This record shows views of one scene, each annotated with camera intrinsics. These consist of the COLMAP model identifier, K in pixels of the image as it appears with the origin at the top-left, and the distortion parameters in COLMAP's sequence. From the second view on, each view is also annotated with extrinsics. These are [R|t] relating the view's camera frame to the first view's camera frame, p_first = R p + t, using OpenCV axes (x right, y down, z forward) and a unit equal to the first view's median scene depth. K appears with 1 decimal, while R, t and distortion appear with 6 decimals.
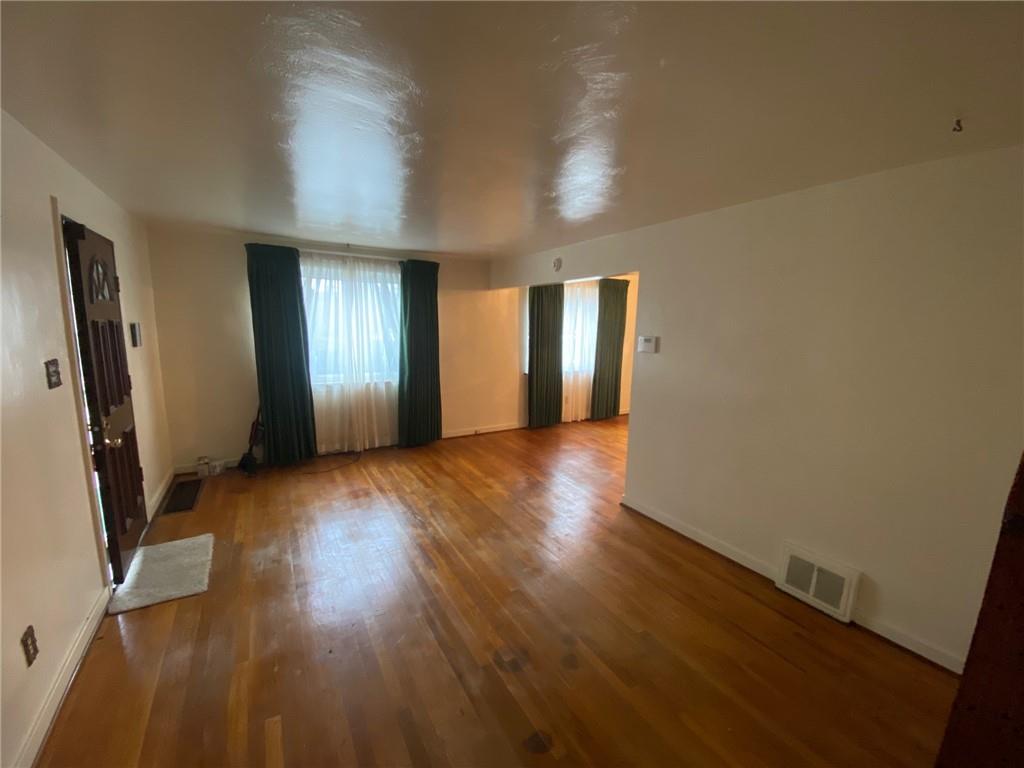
lens RADIAL K [[408.5, 0, 510.0], [0, 408.5, 389.6], [0, 0, 1]] dist [0.022505, -0.029011]
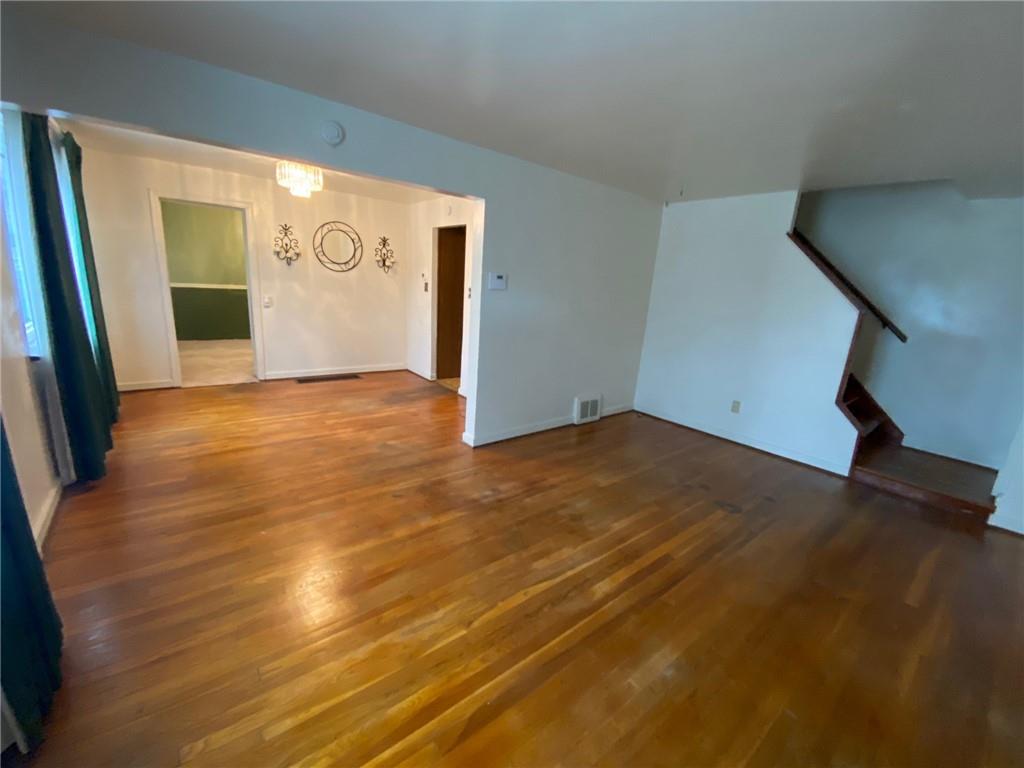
lens RADIAL K [[408.5, 0, 510.0], [0, 408.5, 389.6], [0, 0, 1]] dist [0.022505, -0.029011]
pose [[-0.140039, -0.285295, 0.948154, -0.712213], [0.085752, 0.950497, 0.298666, -0.158197], [-0.986426, 0.123131, -0.108642, 1.135649]]
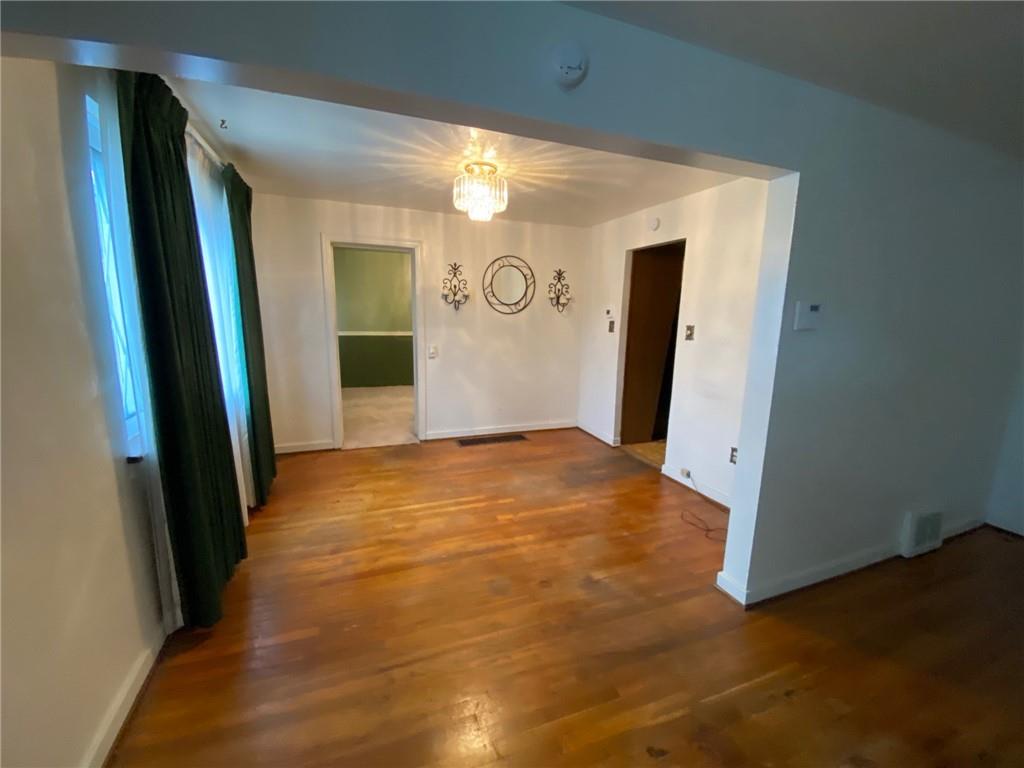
lens RADIAL K [[408.5, 0, 510.0], [0, 408.5, 389.6], [0, 0, 1]] dist [0.022505, -0.029011]
pose [[0.178592, -0.204415, 0.962455, -0.289161], [0.143592, 0.973123, 0.180036, -0.174749], [-0.973389, 0.106048, 0.203144, 1.323269]]
